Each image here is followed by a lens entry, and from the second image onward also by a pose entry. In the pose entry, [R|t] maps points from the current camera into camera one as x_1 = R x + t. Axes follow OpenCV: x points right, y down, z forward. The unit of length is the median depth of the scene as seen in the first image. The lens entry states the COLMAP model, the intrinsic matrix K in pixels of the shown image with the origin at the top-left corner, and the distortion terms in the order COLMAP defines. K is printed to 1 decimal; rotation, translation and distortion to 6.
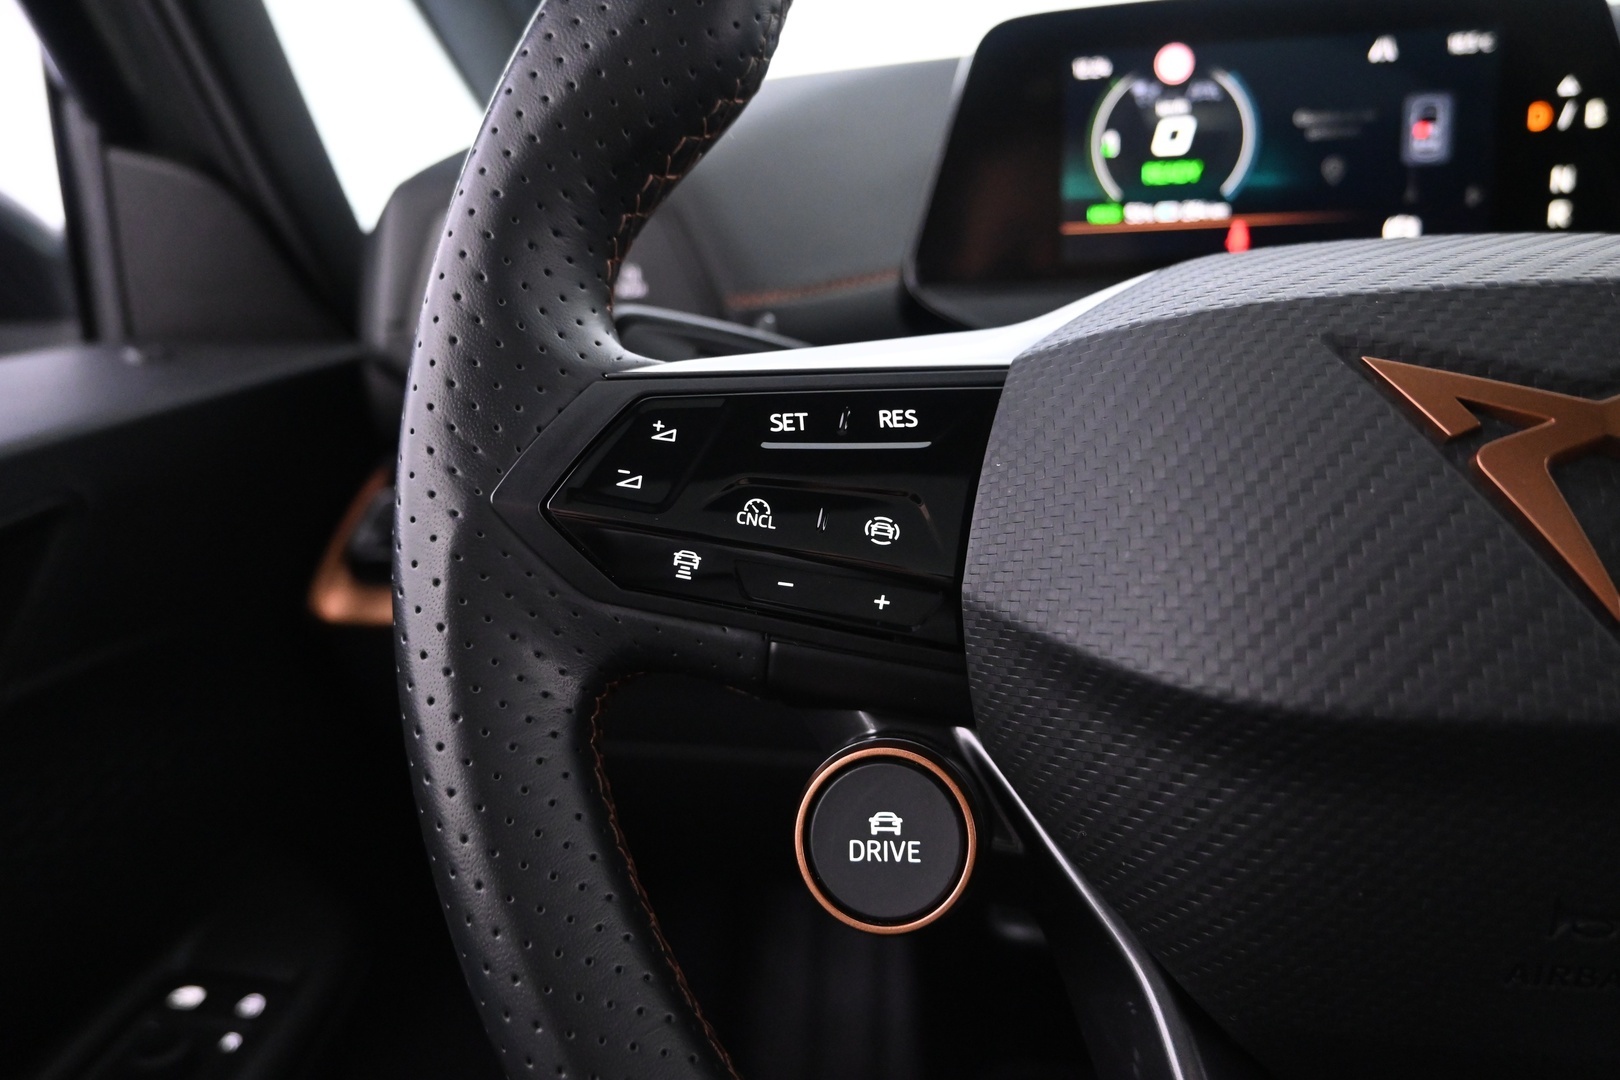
lens RADIAL K [[1117.3, 0, 810.7], [0, 1117.3, 547.5], [0, 0, 1]] dist [-0.008027, -0.000891]
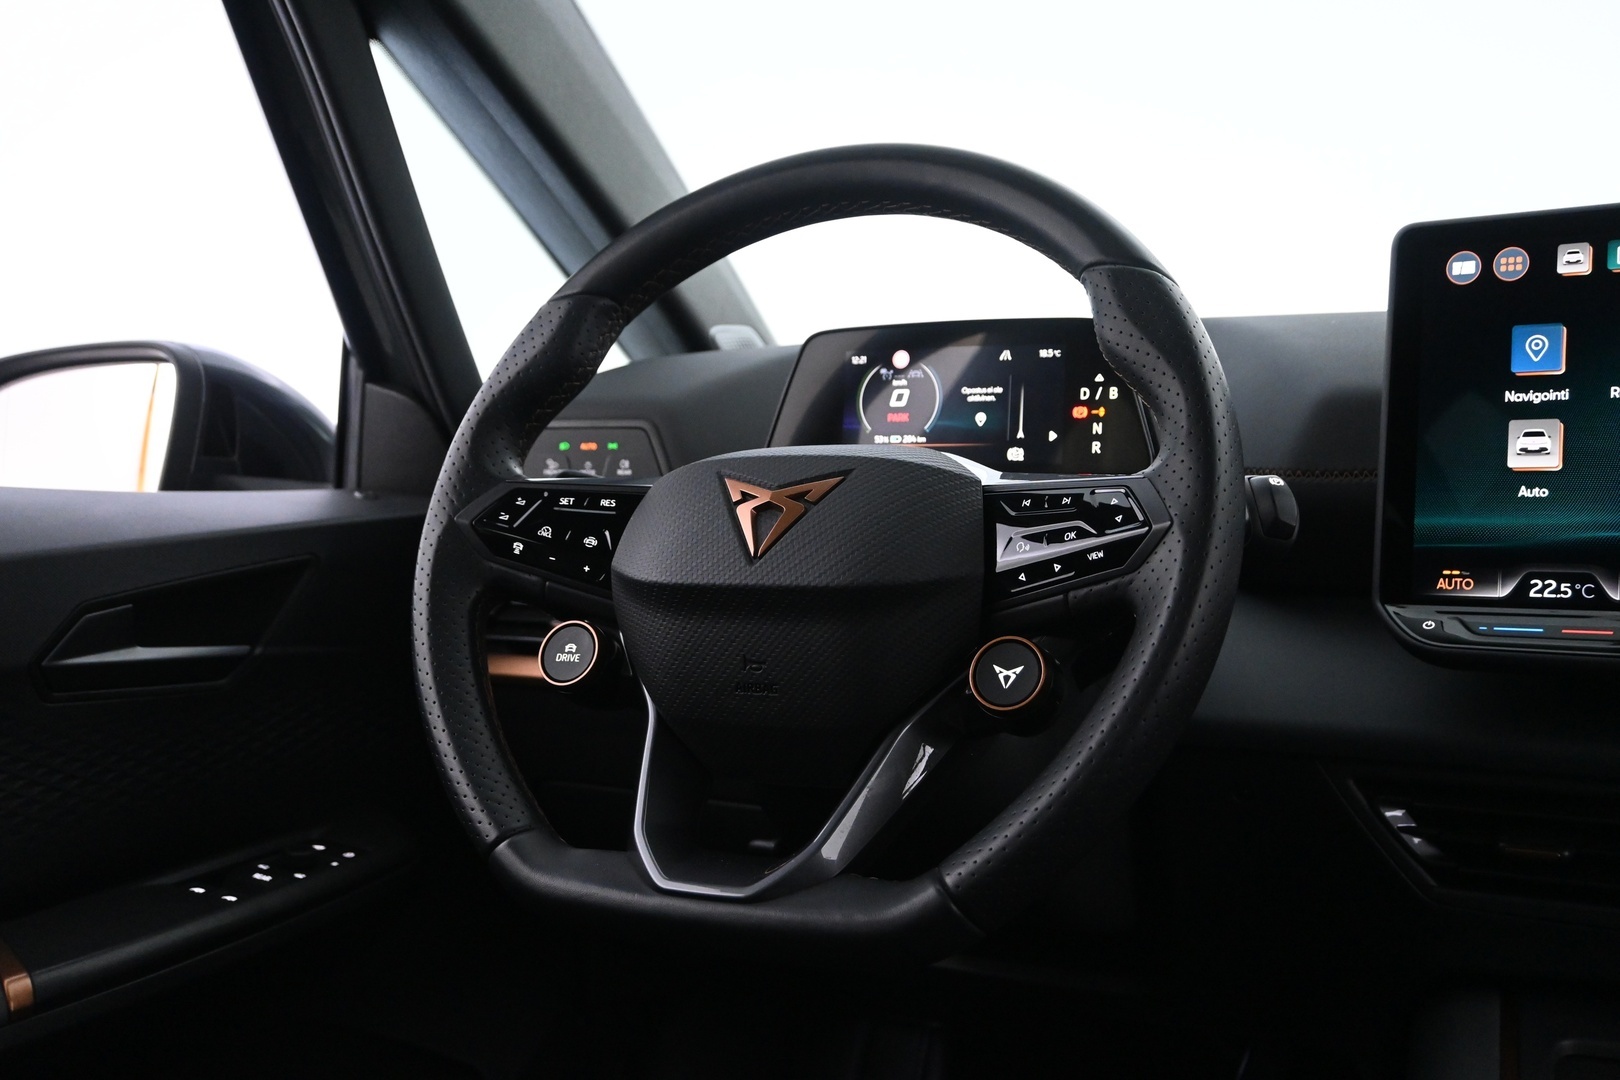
lens RADIAL K [[1676.7, 0, 810.8], [0, 1676.7, 545.4], [0, 0, 1]] dist [-0.004584, 0.000000]
pose [[0.955628, 0.057087, -0.288991, 1.018689], [-0.123573, 0.968237, -0.217364, 0.471278], [0.267403, 0.243431, 0.932329, -1.517955]]
